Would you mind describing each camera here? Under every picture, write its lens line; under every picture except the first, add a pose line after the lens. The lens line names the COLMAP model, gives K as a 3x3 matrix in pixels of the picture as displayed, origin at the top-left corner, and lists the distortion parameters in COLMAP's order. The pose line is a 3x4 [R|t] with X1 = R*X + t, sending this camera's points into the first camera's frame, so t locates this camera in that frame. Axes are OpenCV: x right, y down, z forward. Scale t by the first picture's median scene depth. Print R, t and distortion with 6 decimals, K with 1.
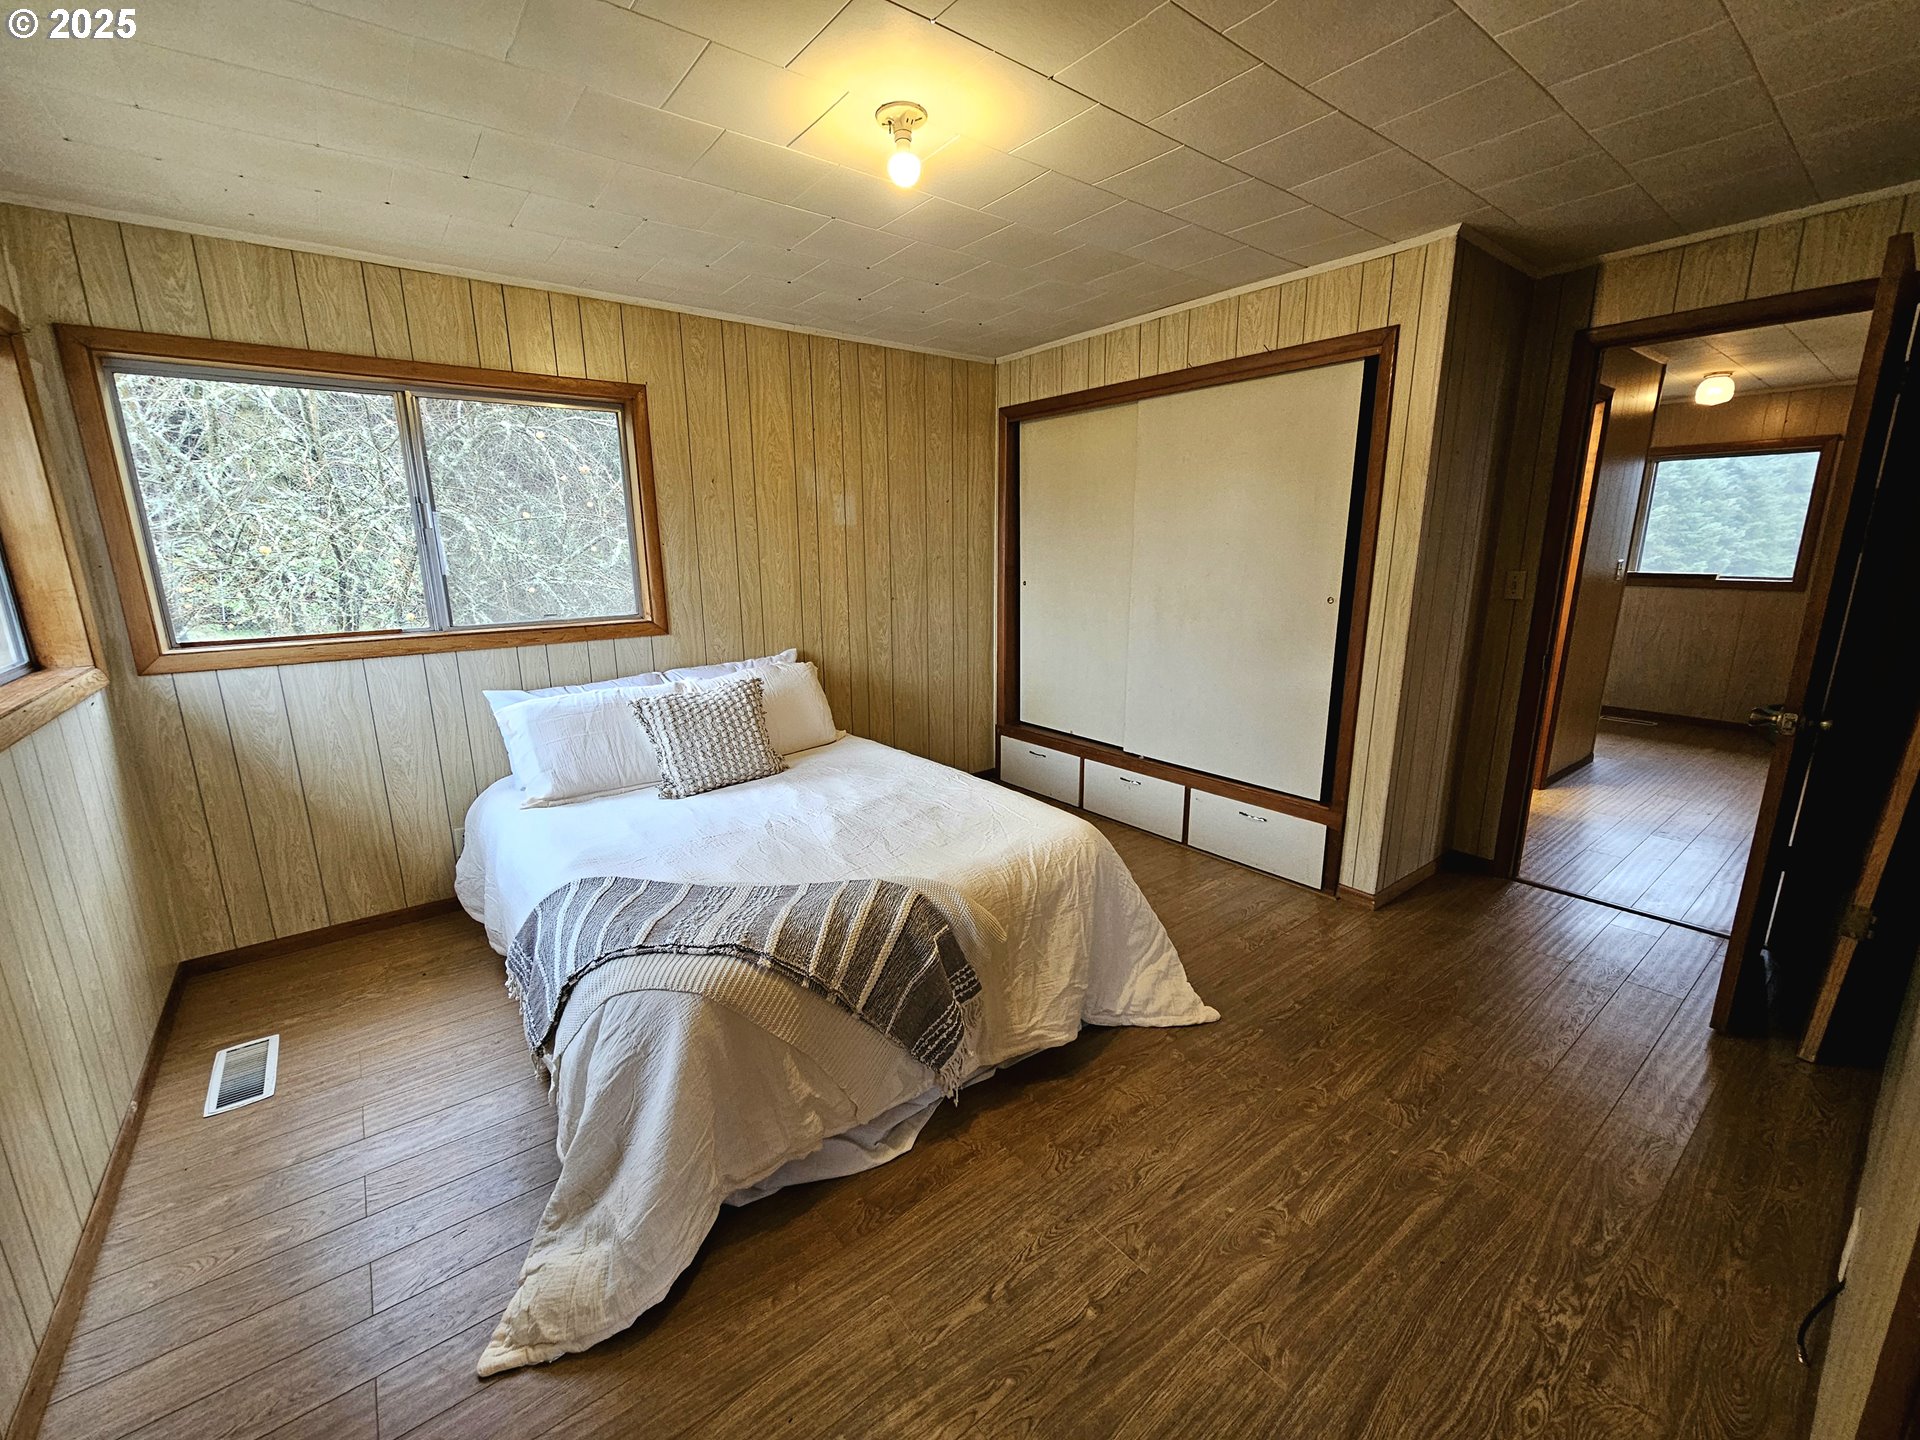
lens RADIAL K [[786.1, 0, 945.1], [0, 786.1, 729.7], [0, 0, 1]] dist [-0.001190, -0.000245]
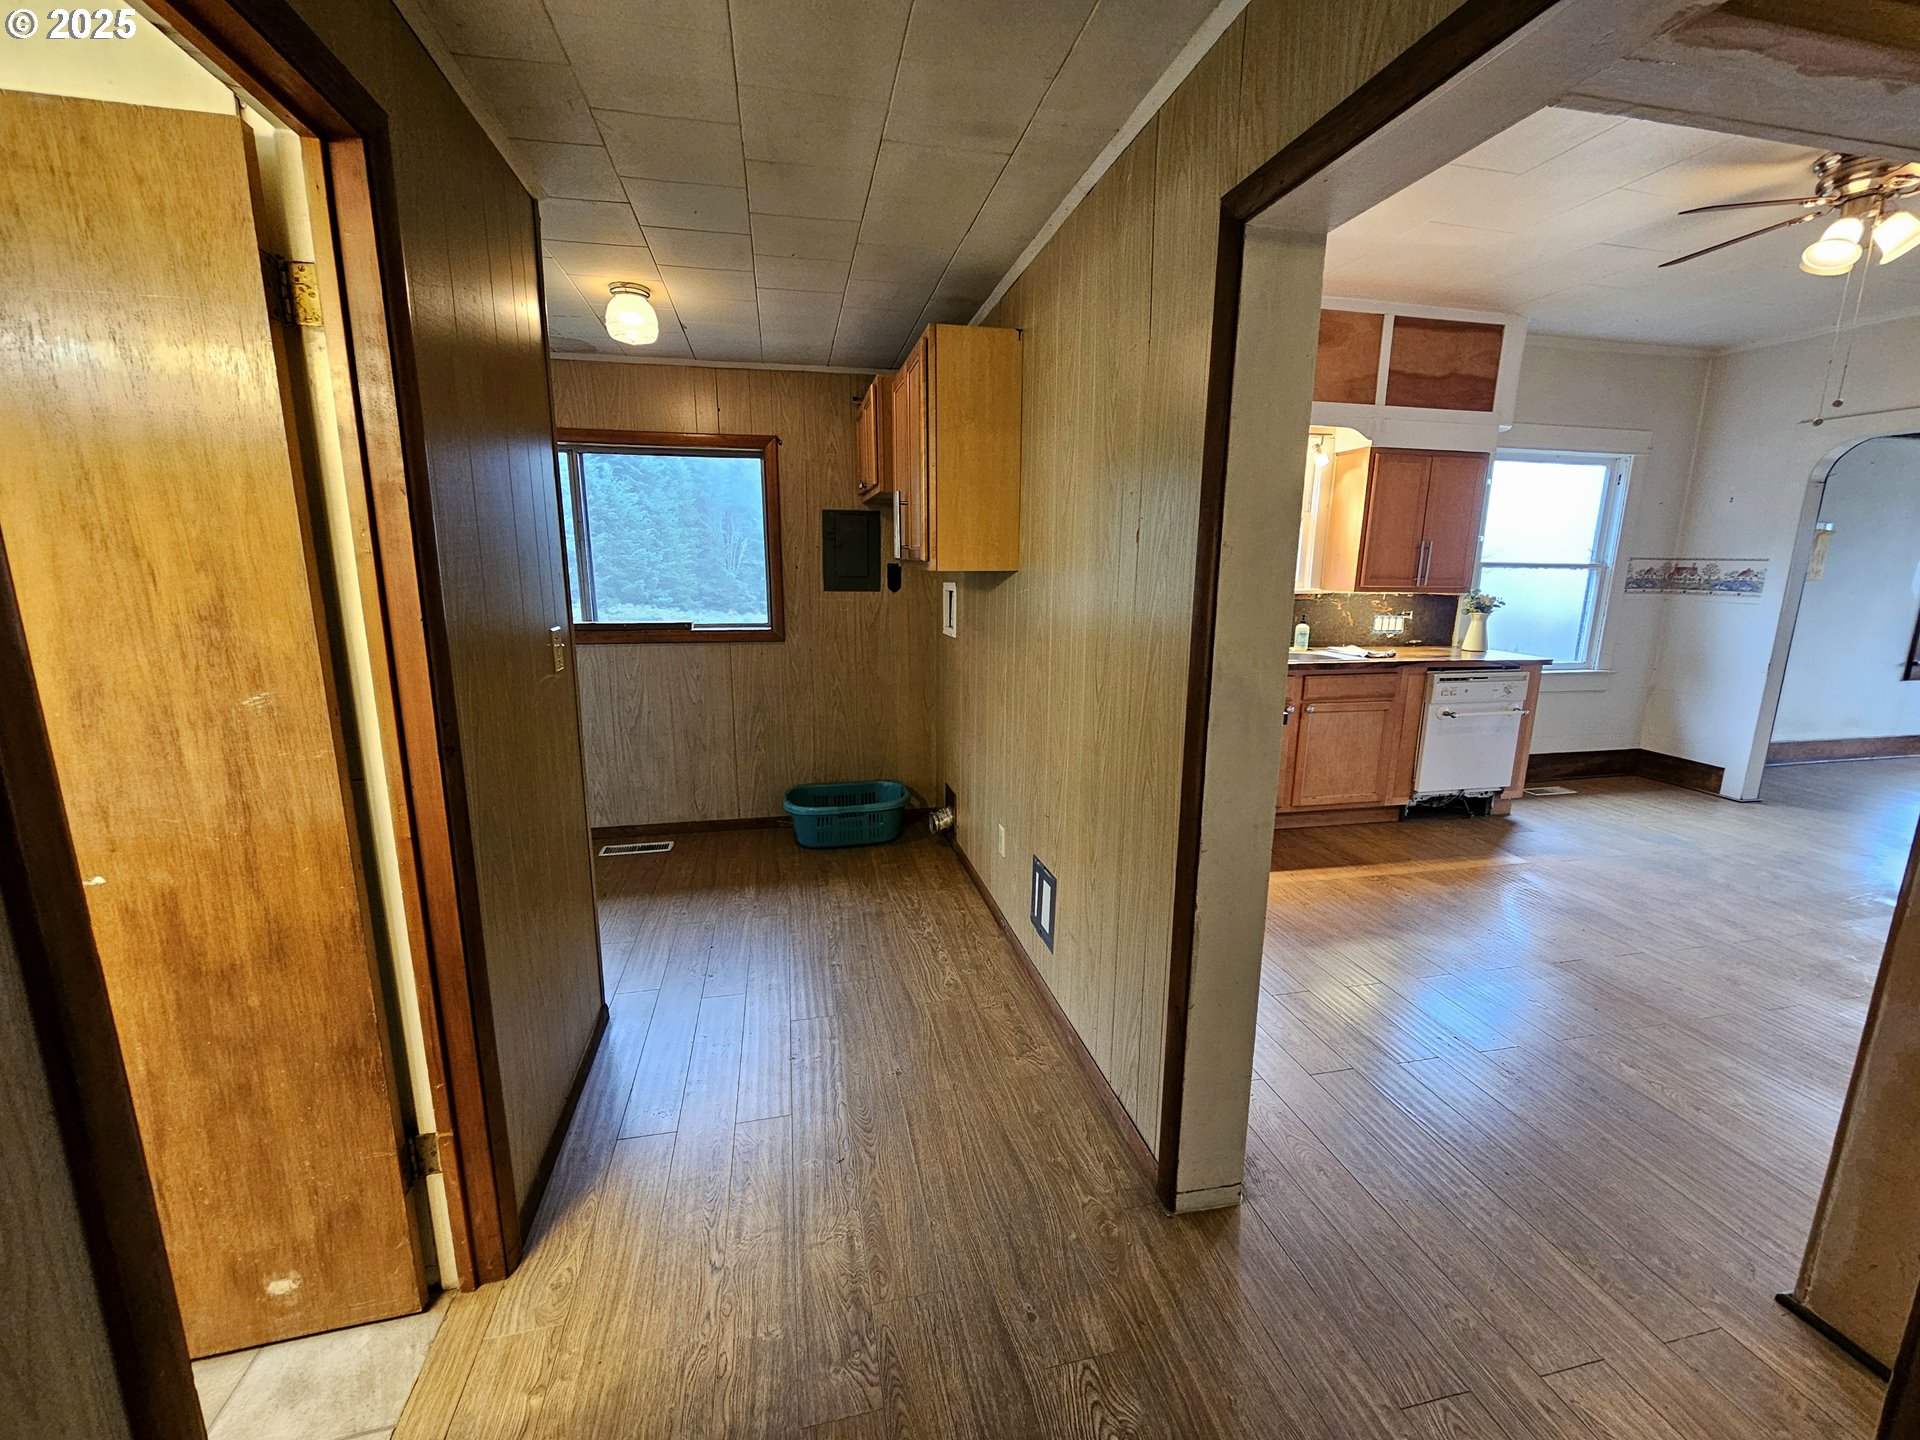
lens RADIAL K [[786.1, 0, 959.3], [0, 786.1, 721.7], [0, 0, 1]] dist [-0.001190, -0.000245]
pose [[0.419922, -0.175464, 0.890437, 0.453683], [0.205921, 0.973965, 0.094814, -0.131992], [-0.883891, 0.143545, 0.445121, 0.498582]]
